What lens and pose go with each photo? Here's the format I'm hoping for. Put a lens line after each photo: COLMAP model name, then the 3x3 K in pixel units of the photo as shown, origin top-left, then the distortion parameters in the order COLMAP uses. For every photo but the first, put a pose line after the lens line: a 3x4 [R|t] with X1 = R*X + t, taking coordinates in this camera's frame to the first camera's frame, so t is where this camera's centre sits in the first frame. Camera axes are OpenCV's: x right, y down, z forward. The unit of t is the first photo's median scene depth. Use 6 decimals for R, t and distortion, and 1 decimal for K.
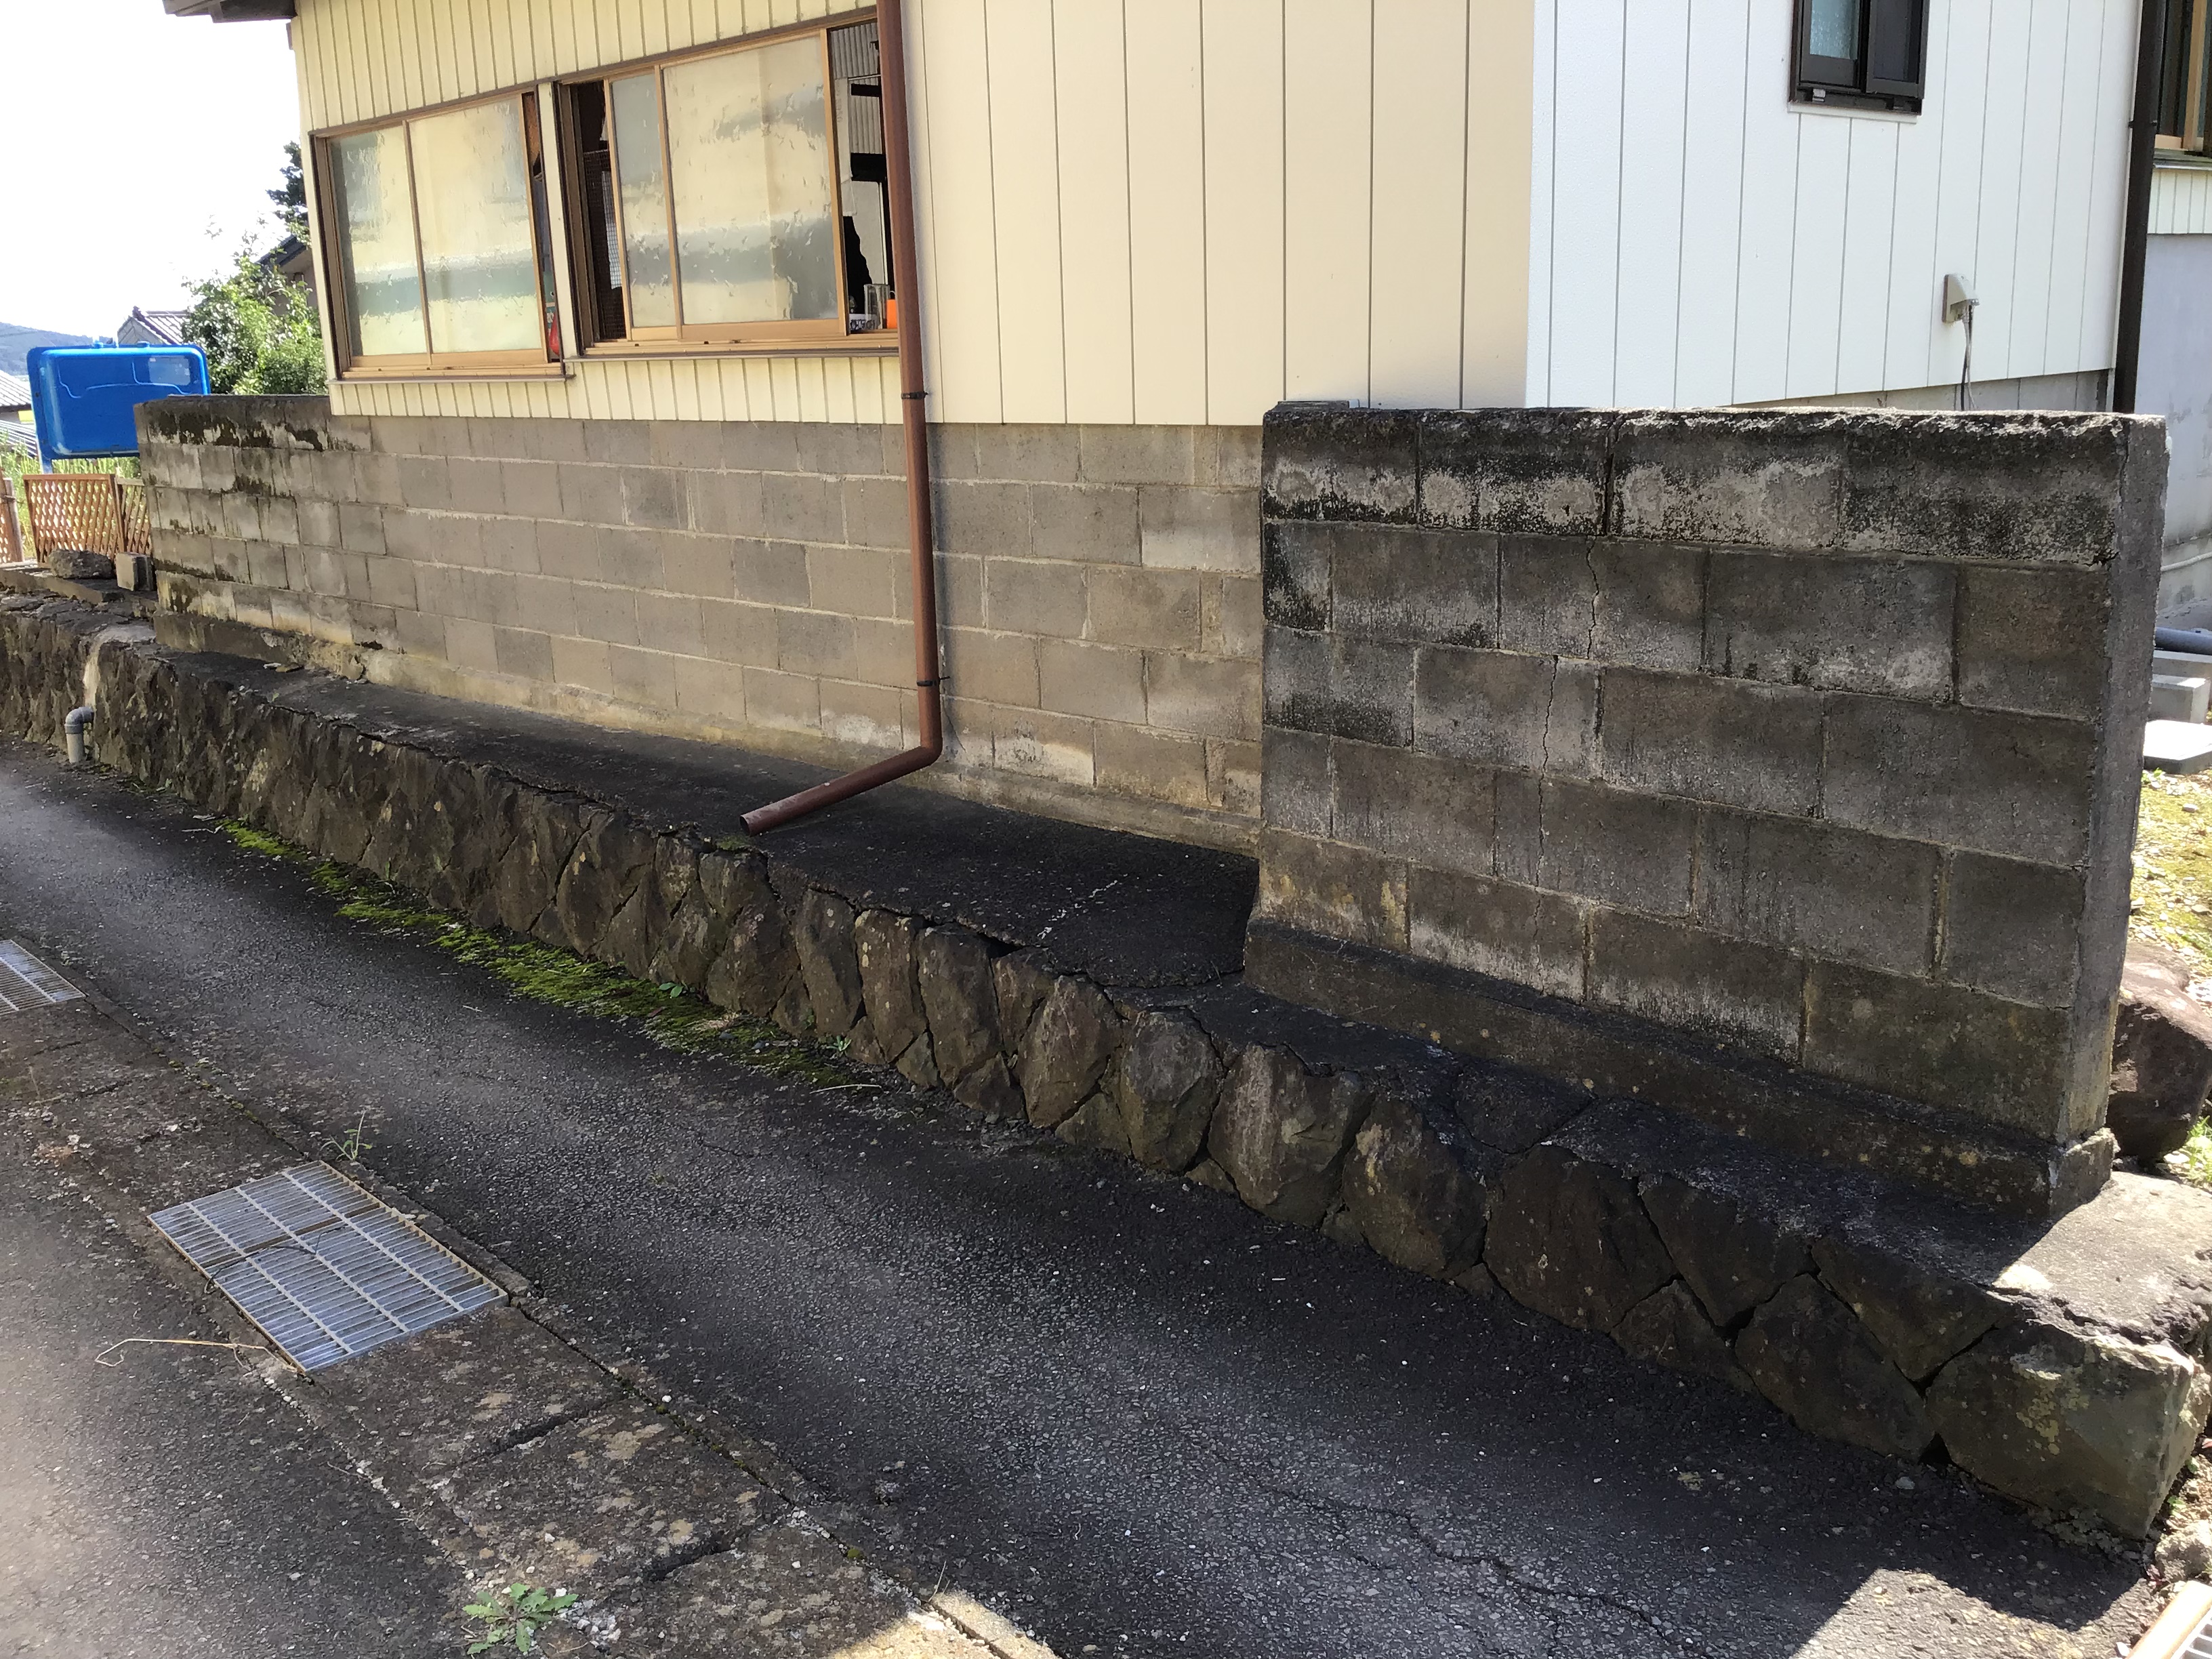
lens RADIAL K [[2018.3, 0, 1106.0], [0, 2018.3, 815.0], [0, 0, 1]] dist [0.143932, -0.320633]
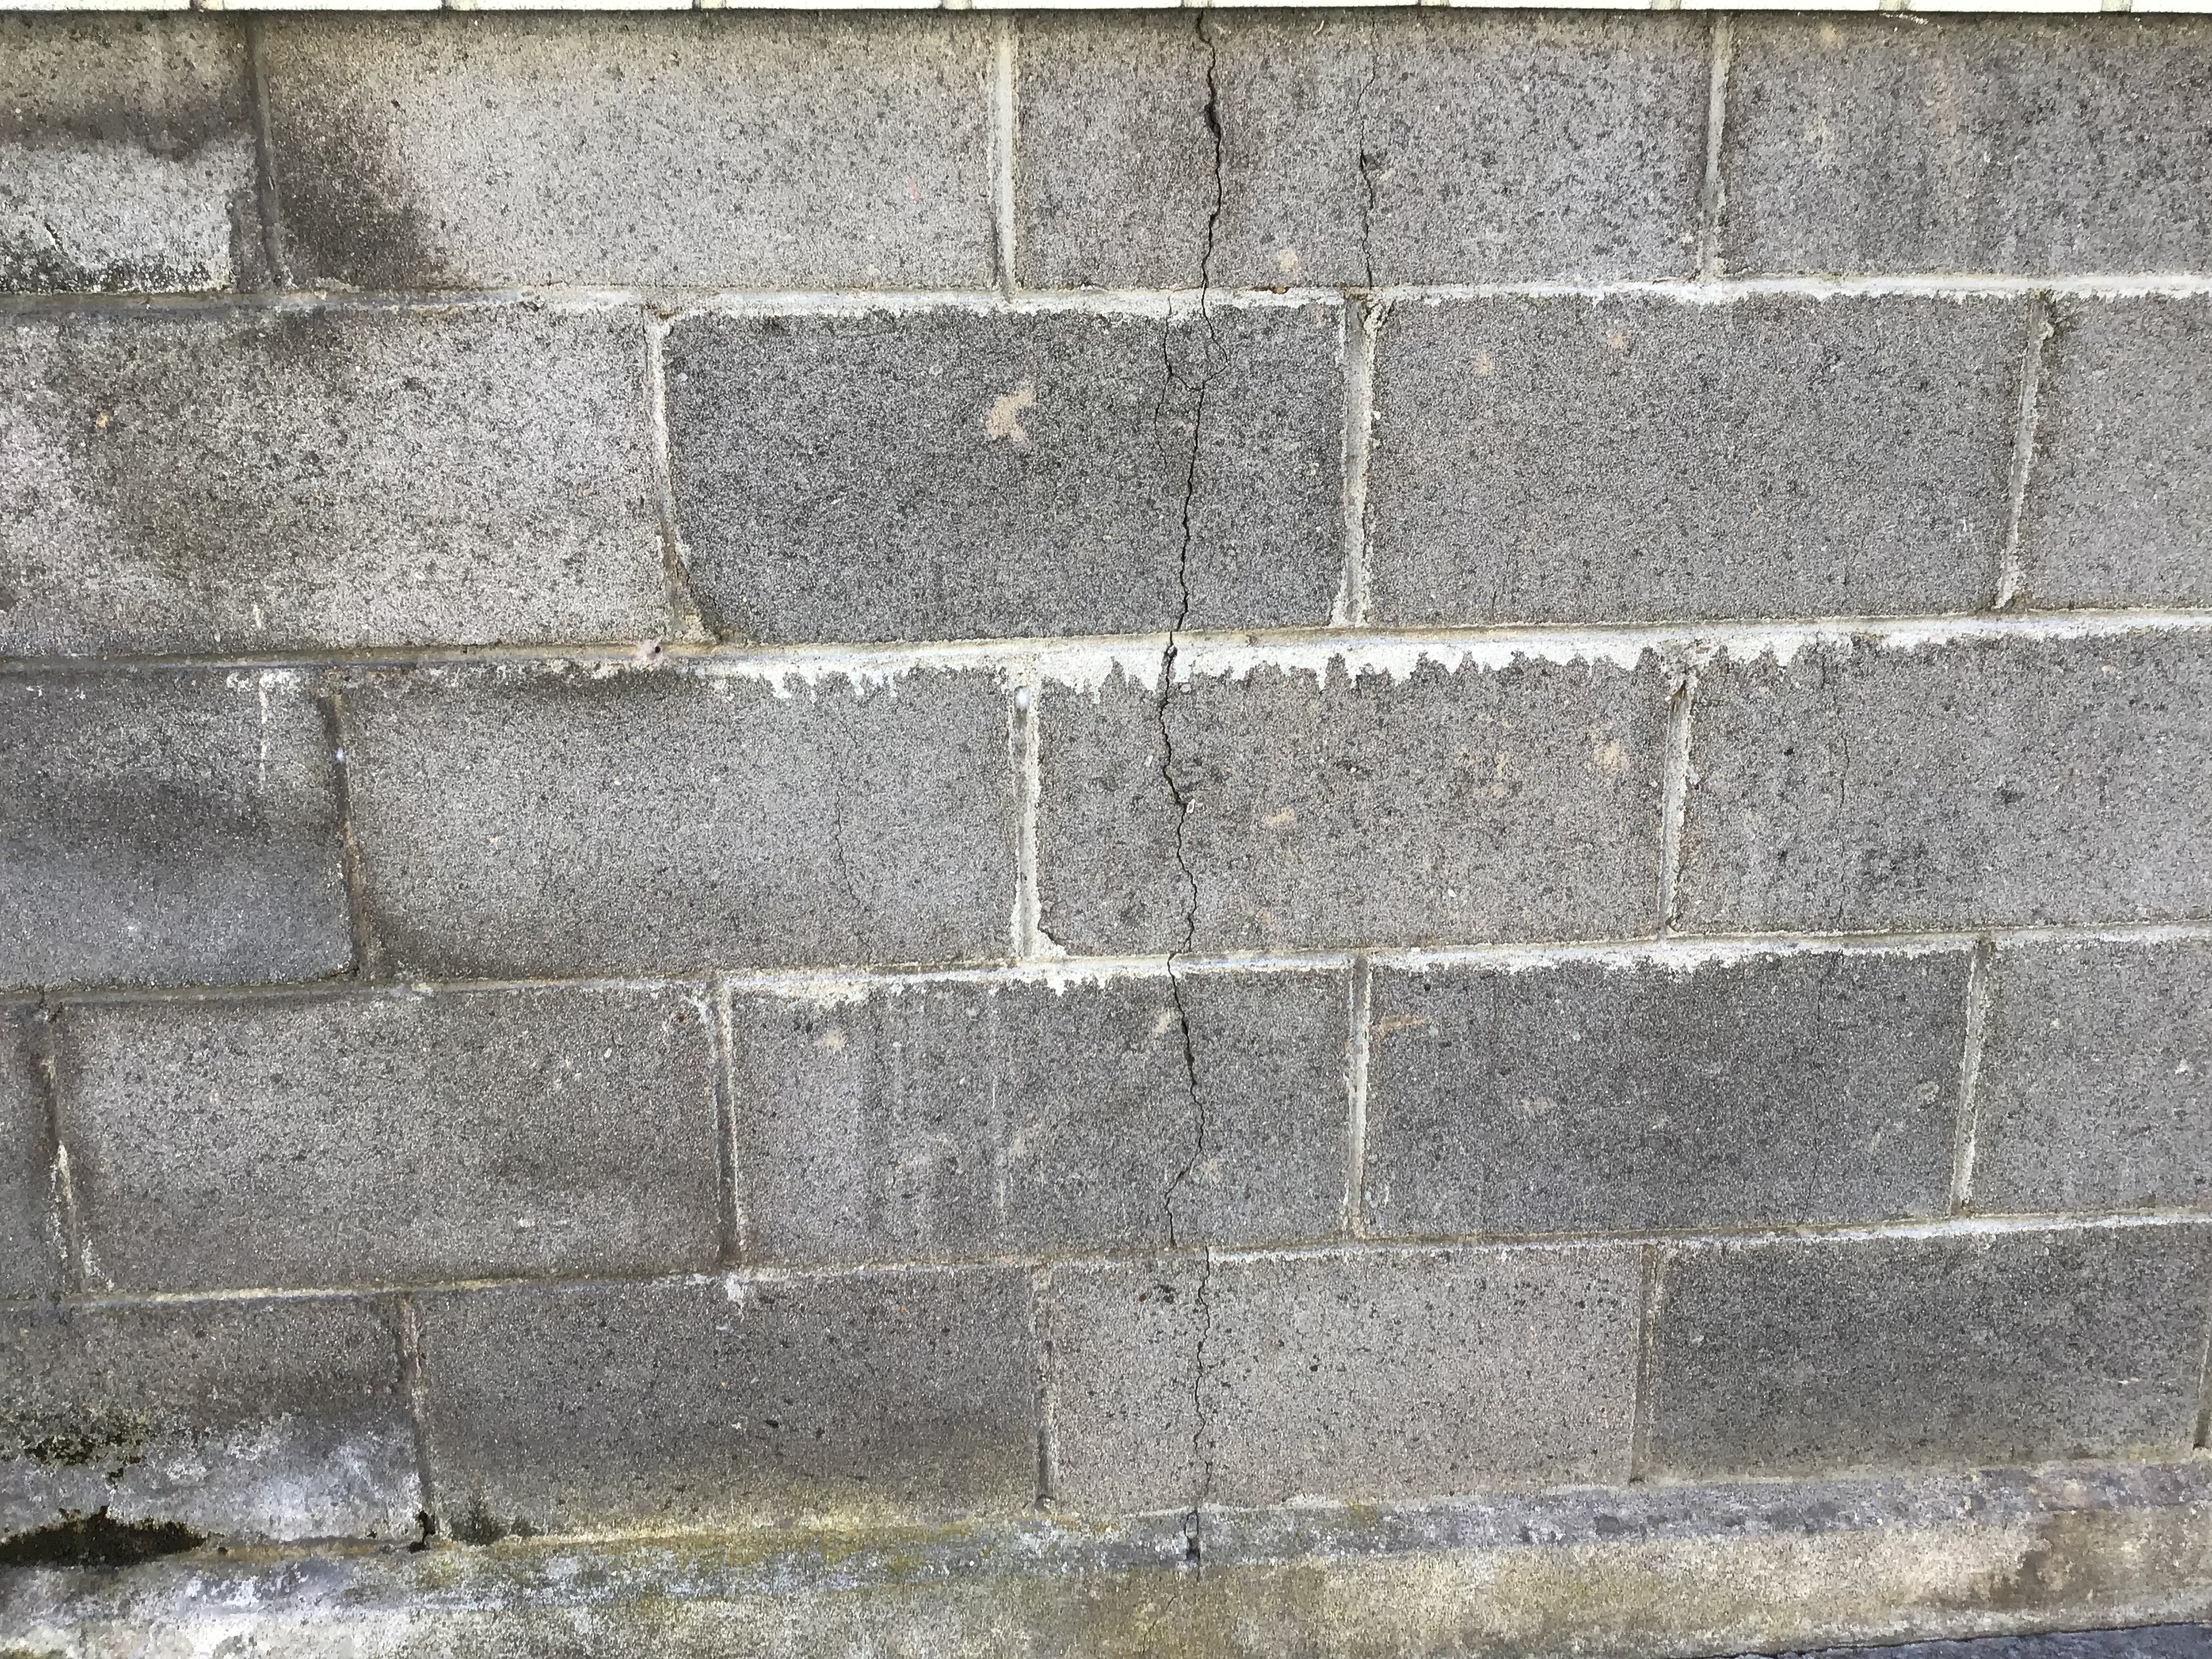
lens RADIAL K [[2018.3, 0, 1106.0], [0, 2018.3, 815.0], [0, 0, 1]] dist [0.143932, -0.320633]
pose [[0.637551, -0.138637, 0.757831, -0.405601], [0.168272, 0.984983, 0.038627, -0.127248], [-0.751806, 0.102895, 0.651306, 0.805086]]
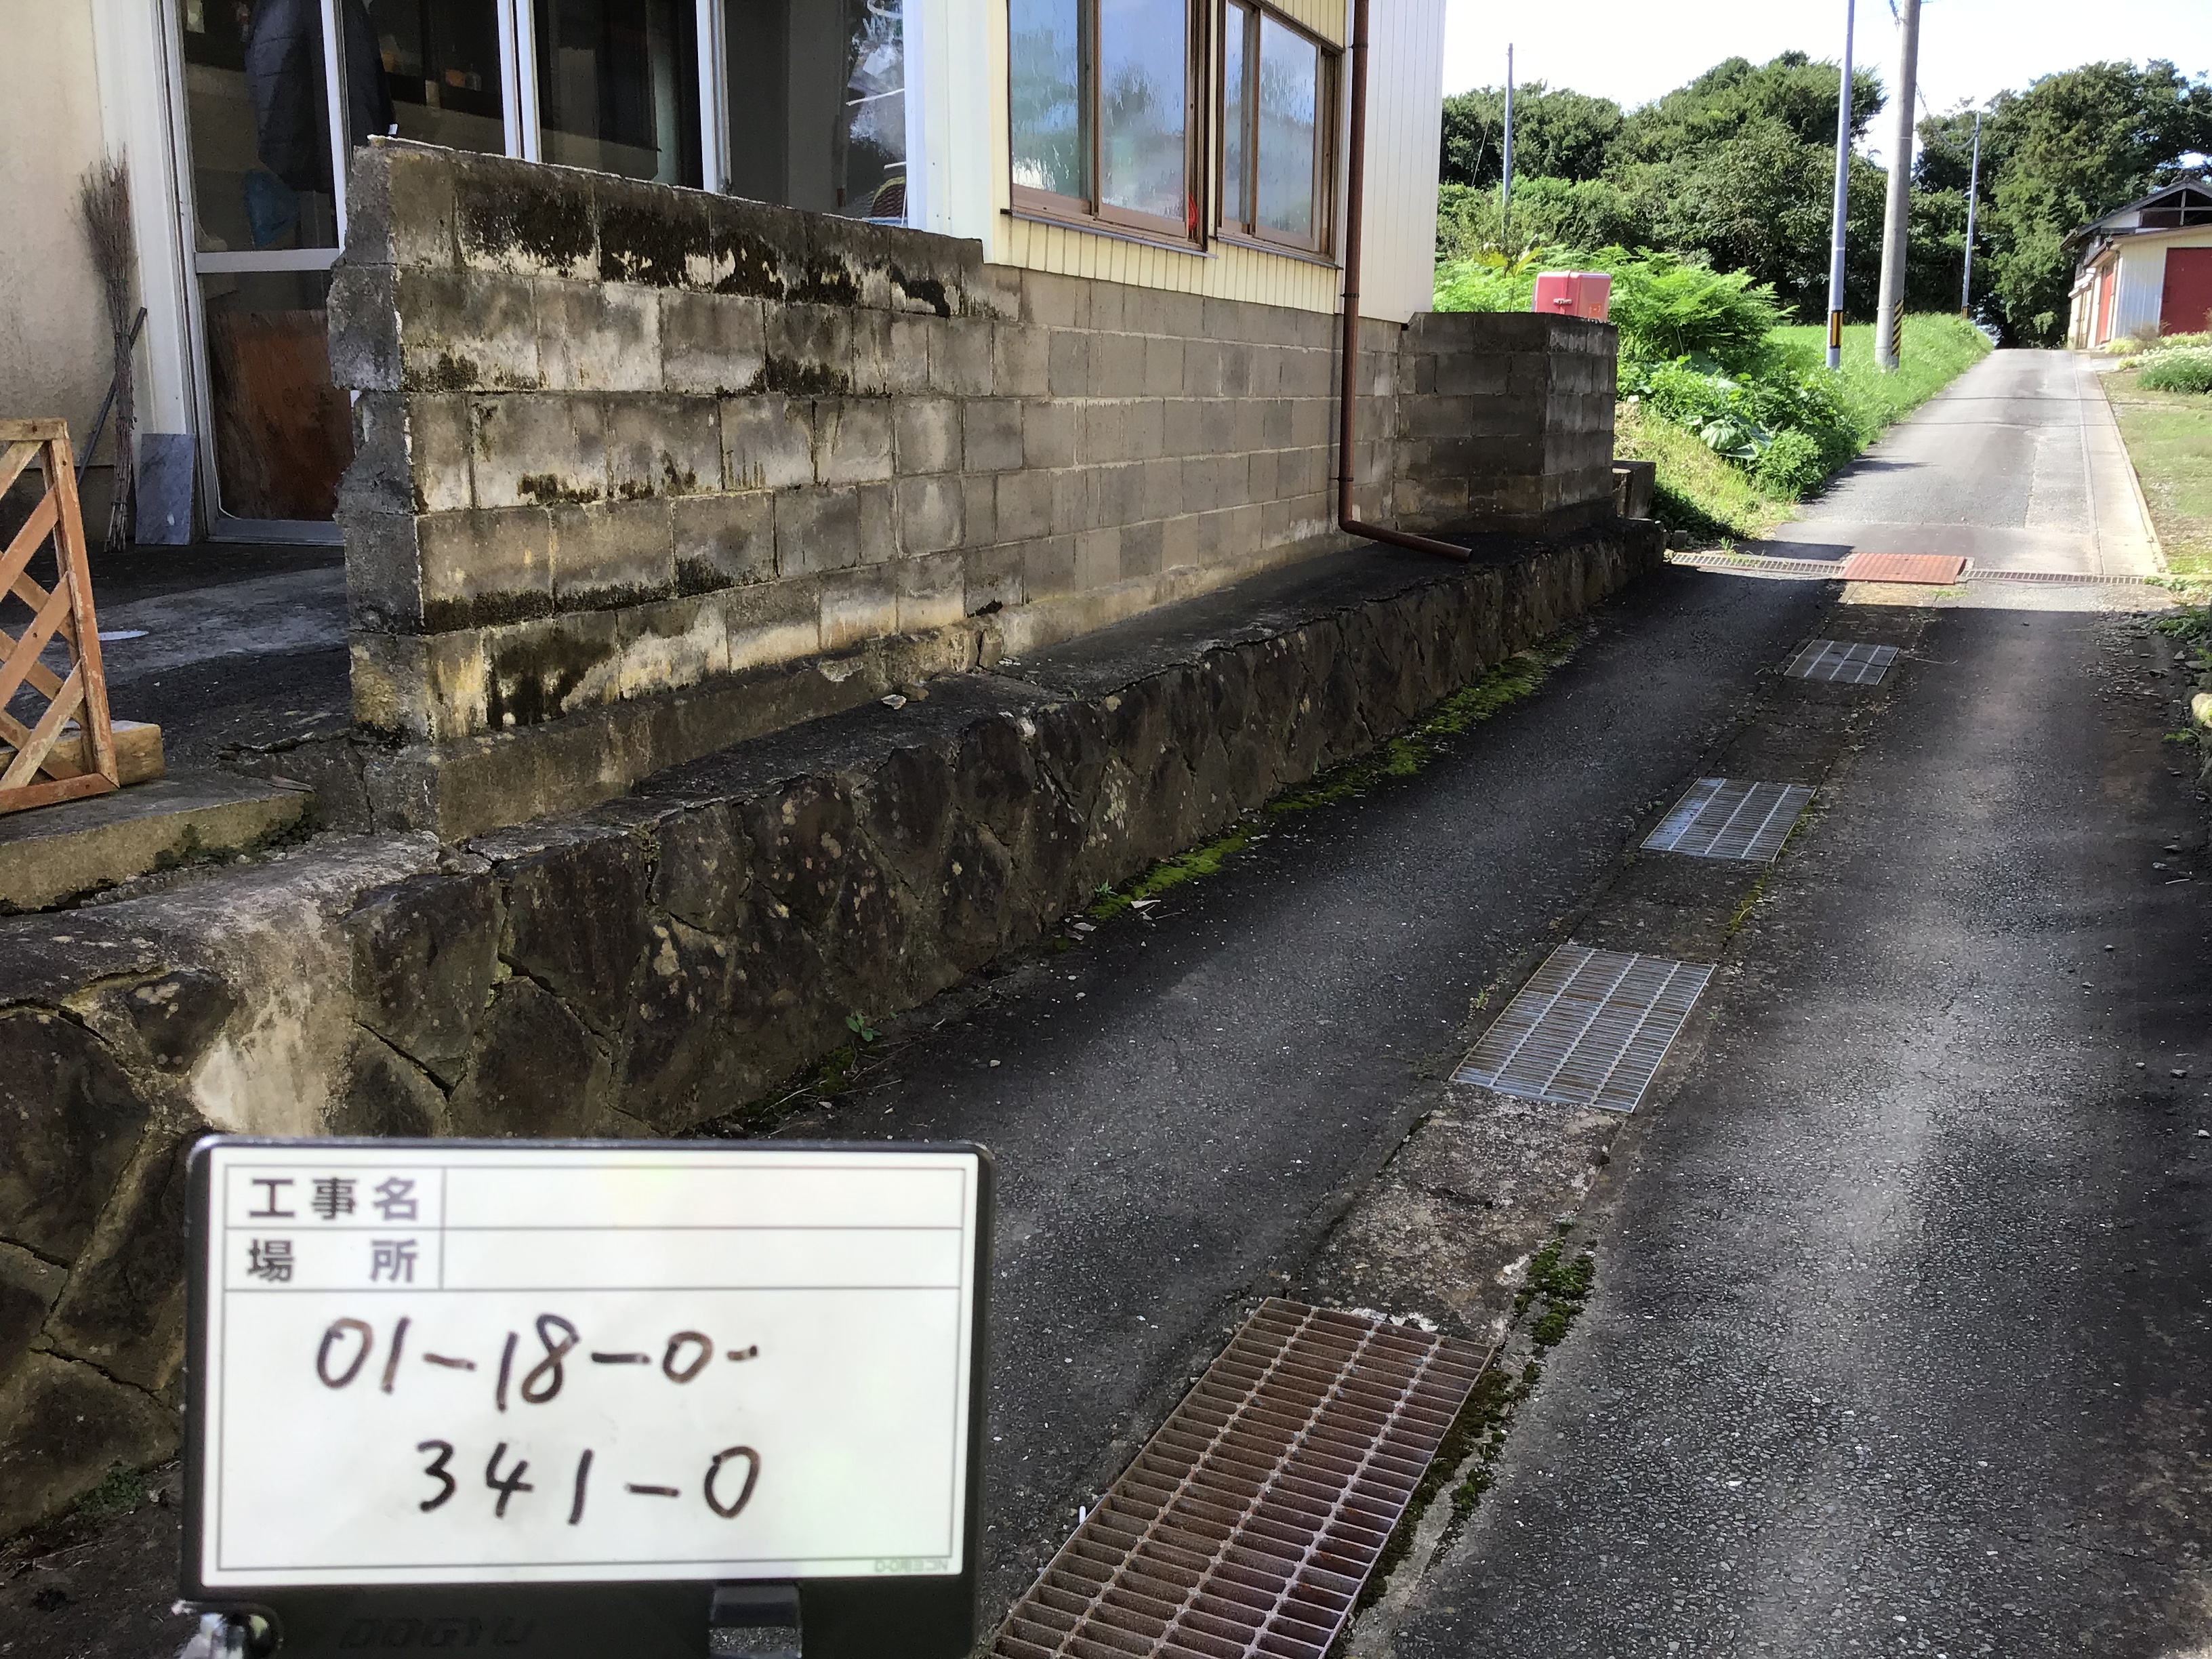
lens RADIAL K [[2018.3, 0, 1106.0], [0, 2018.3, 815.0], [0, 0, 1]] dist [0.143932, -0.320633]
pose [[-0.433761, -0.154292, 0.887719, -0.958951], [0.210807, 0.940507, 0.266472, -0.184699], [-0.876020, 0.302723, -0.375429, 1.204891]]
